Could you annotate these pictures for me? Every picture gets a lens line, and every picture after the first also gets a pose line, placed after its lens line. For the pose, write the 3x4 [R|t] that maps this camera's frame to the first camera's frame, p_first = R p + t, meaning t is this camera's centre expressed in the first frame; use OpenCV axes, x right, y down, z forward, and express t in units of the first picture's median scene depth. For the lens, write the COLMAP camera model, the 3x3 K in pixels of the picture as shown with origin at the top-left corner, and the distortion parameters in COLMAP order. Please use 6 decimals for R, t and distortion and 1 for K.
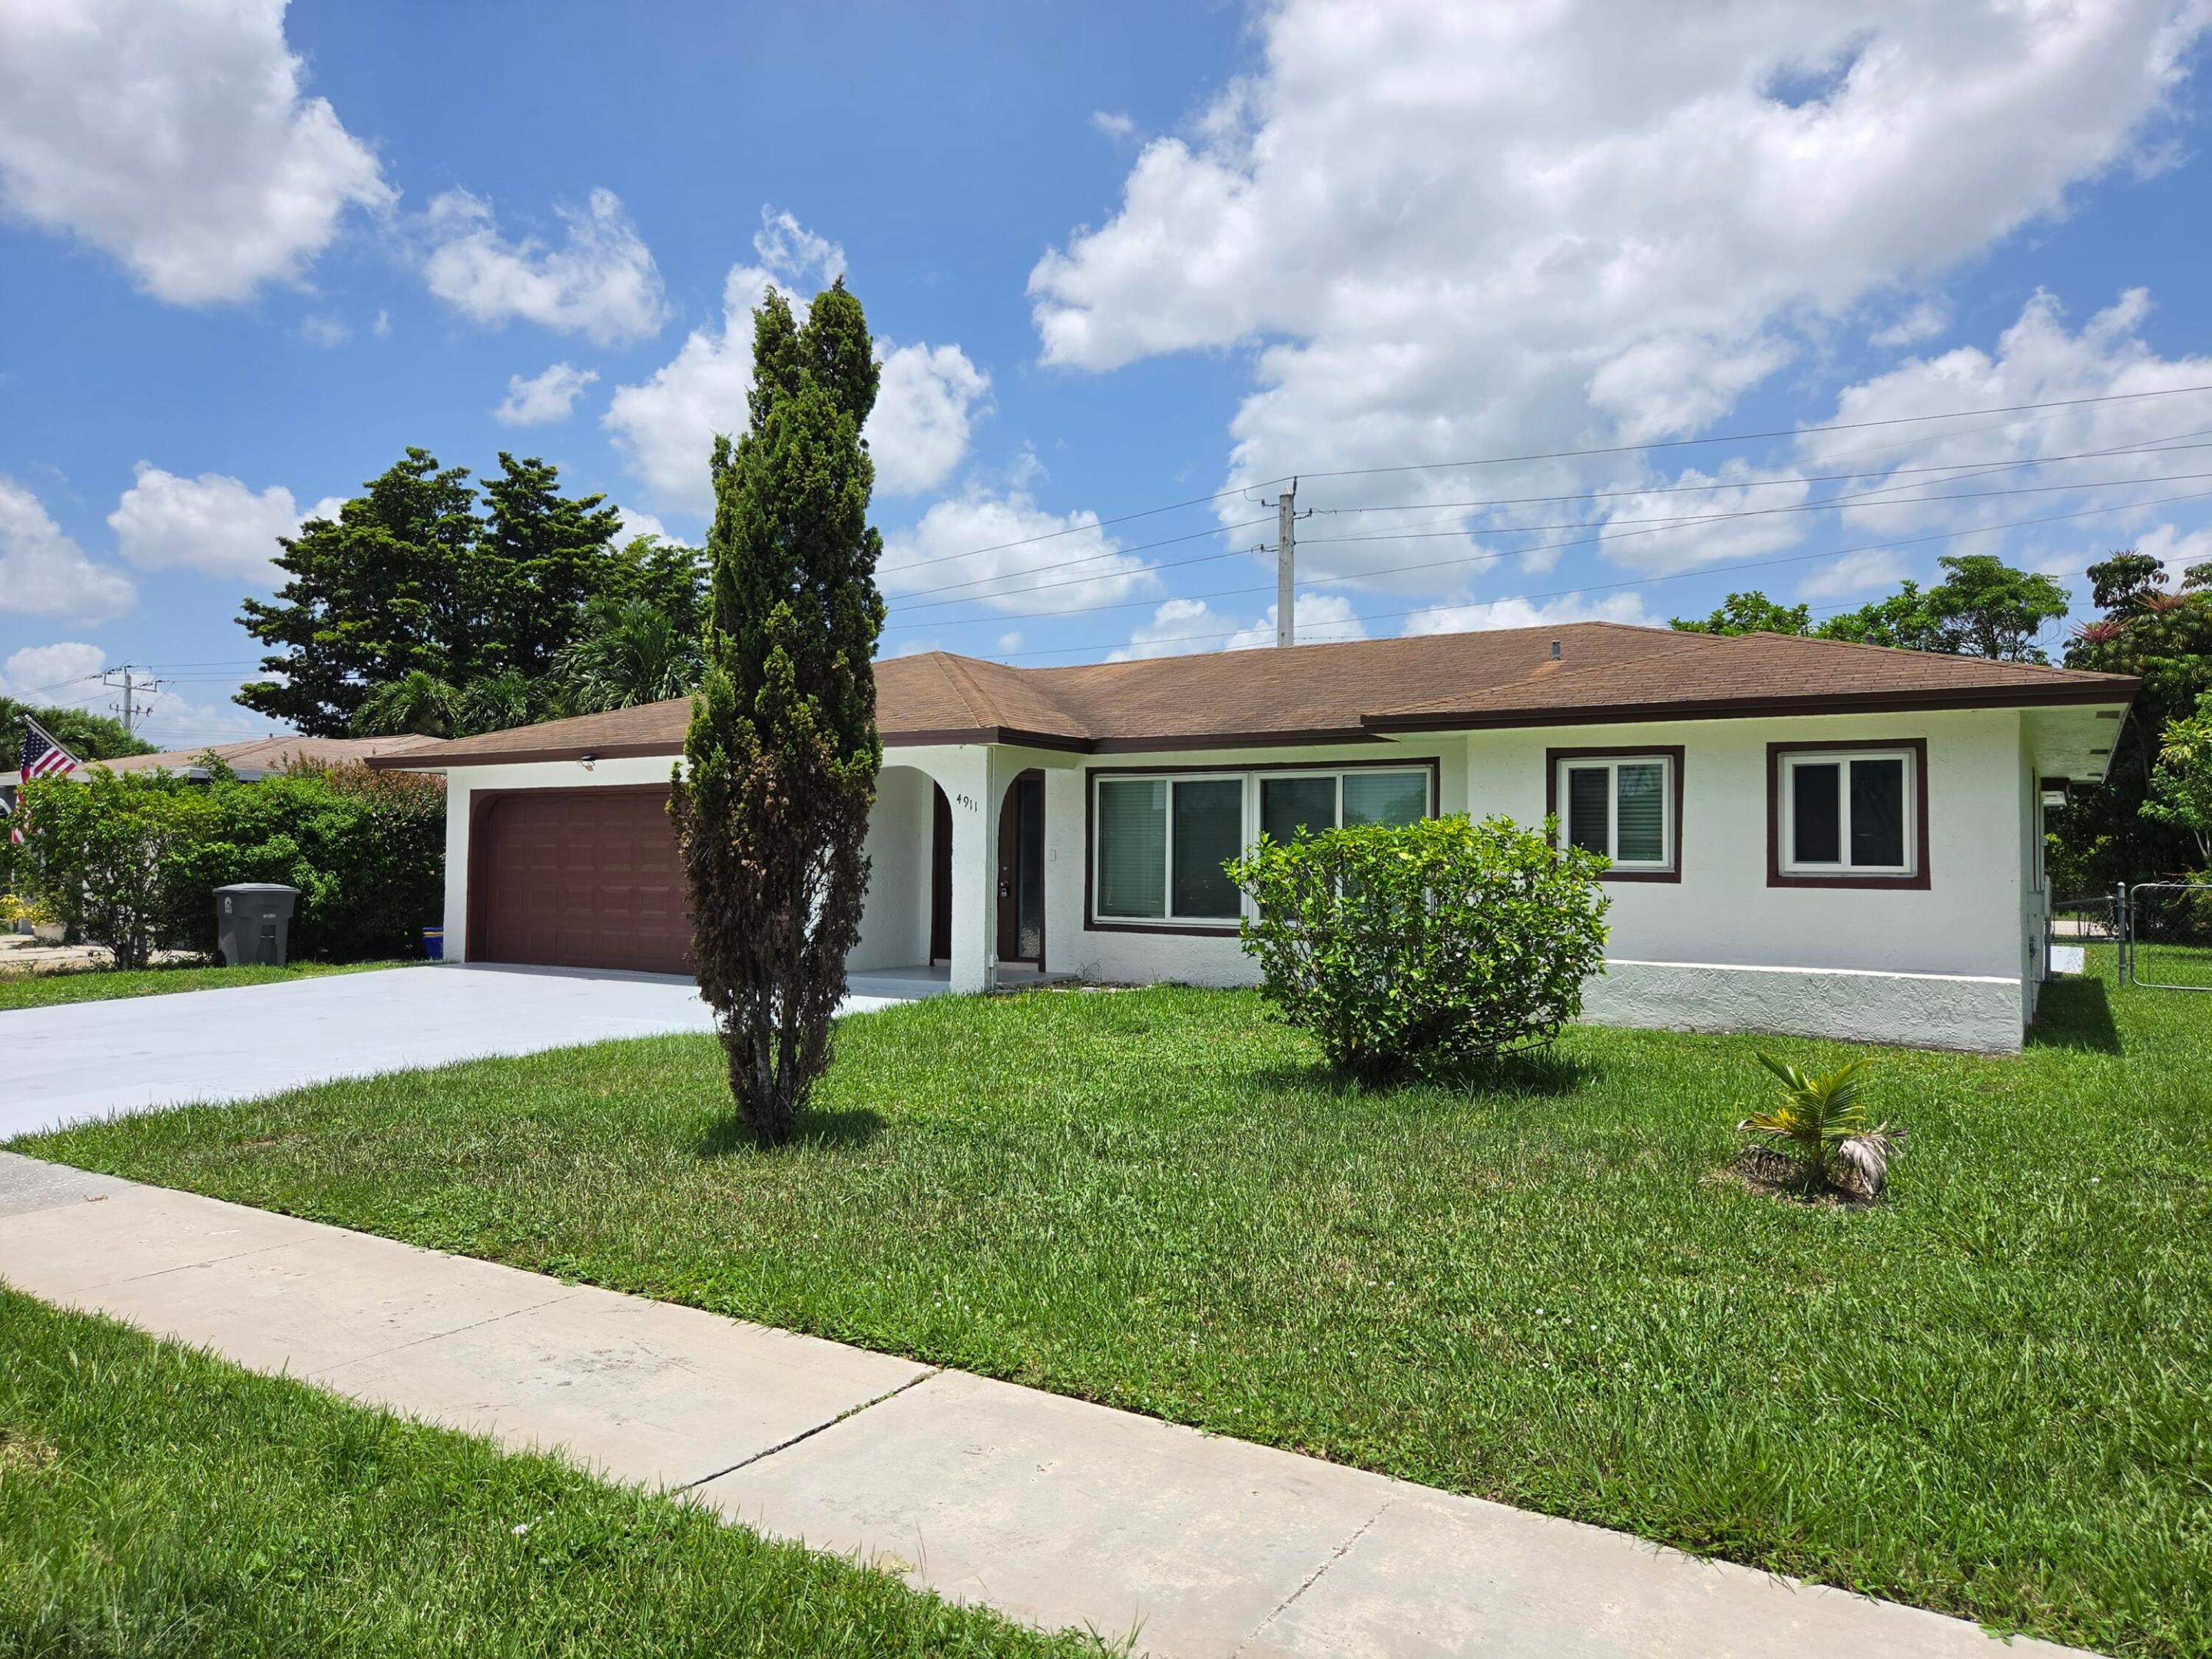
lens RADIAL K [[1508.8, 0, 1103.4], [0, 1508.8, 781.3], [0, 0, 1]] dist [0.137525, 0.000224]
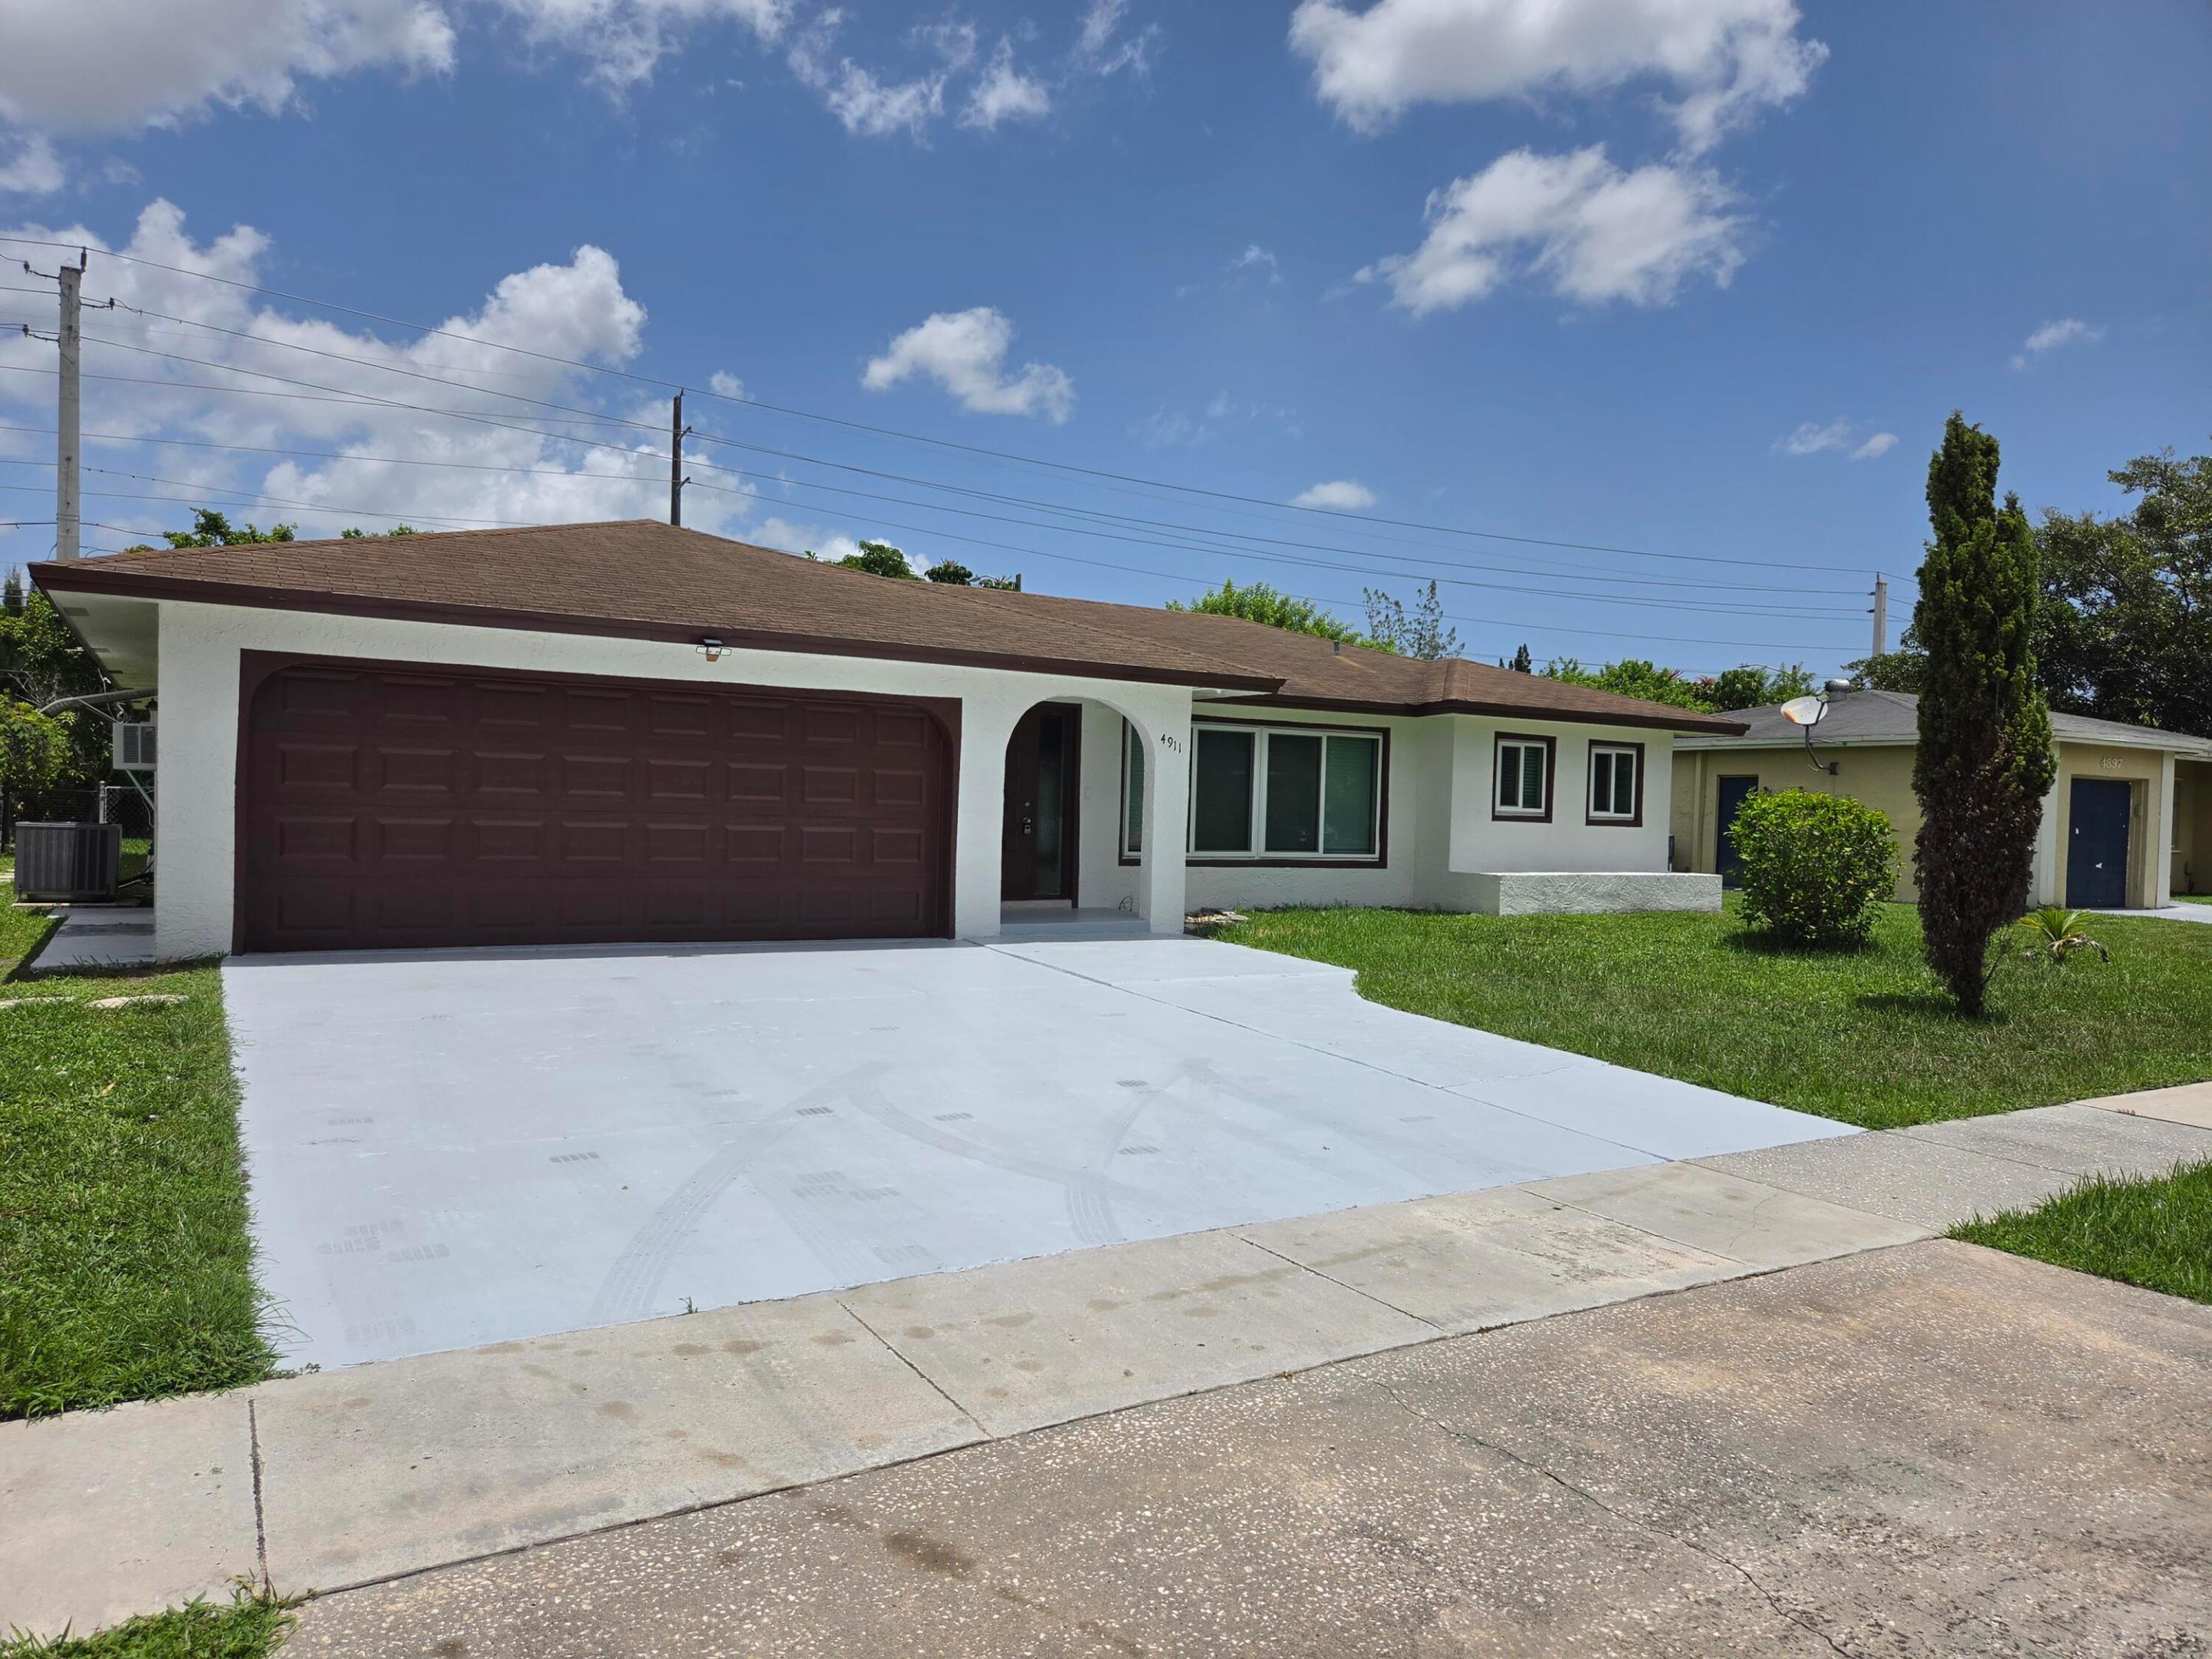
lens RADIAL K [[1462.8, 0, 1106.0], [0, 1462.8, 829.5], [0, 0, 1]] dist [0.000248, -0.000093]
pose [[0.436743, -0.015910, 0.899446, -1.035490], [-0.080587, 0.995132, 0.056733, 0.020550], [-0.895969, -0.097261, 0.433335, 0.652849]]
